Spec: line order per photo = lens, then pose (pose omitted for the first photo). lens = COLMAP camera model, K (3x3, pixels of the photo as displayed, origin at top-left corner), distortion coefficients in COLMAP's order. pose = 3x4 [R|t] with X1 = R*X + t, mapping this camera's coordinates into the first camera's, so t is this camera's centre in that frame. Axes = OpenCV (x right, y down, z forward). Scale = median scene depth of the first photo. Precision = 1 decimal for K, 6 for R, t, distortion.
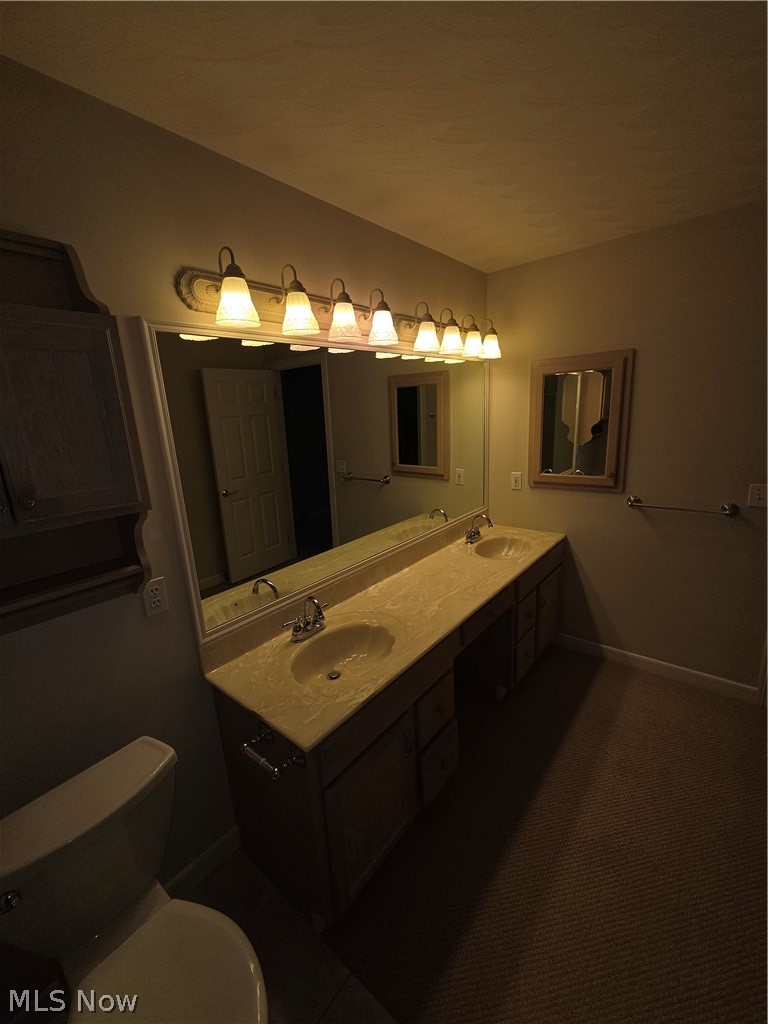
lens RADIAL K [[419.7, 0, 384.0], [0, 419.7, 512.0], [0, 0, 1]] dist [0.000670, 0.000064]
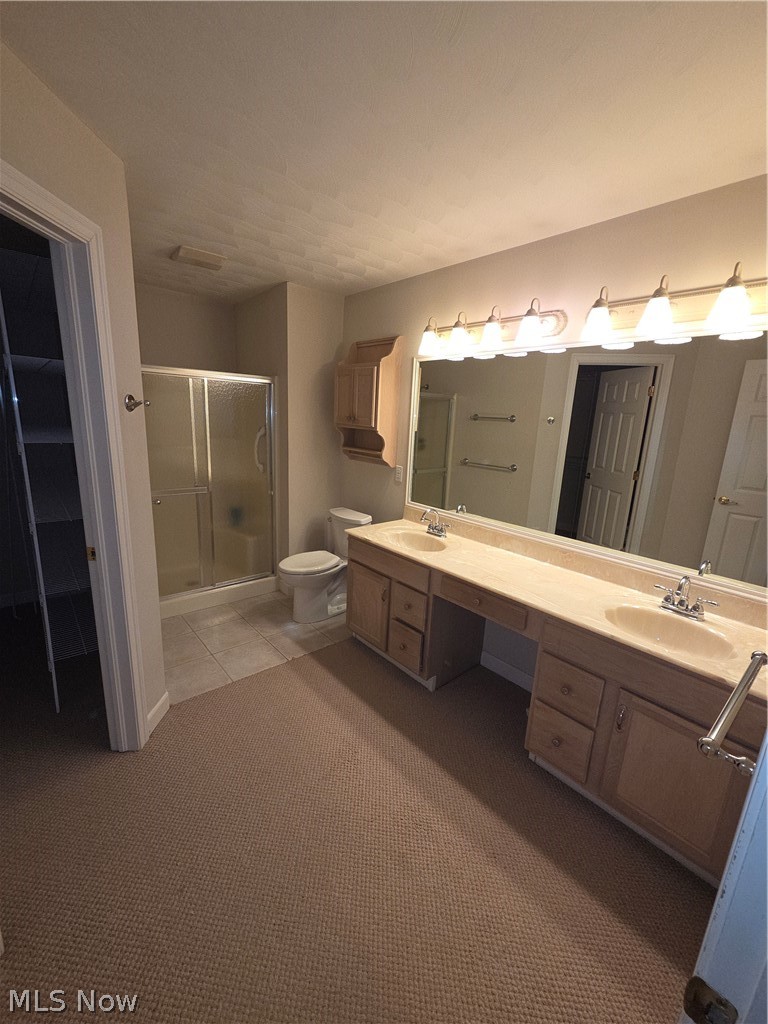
lens RADIAL K [[419.7, 0, 384.0], [0, 419.7, 512.0], [0, 0, 1]] dist [0.000670, 0.000064]
pose [[-0.177596, 0.264875, -0.947787, 1.296865], [-0.266897, 0.914037, 0.305454, -0.221940], [0.947220, 0.307209, -0.091635, 0.868502]]
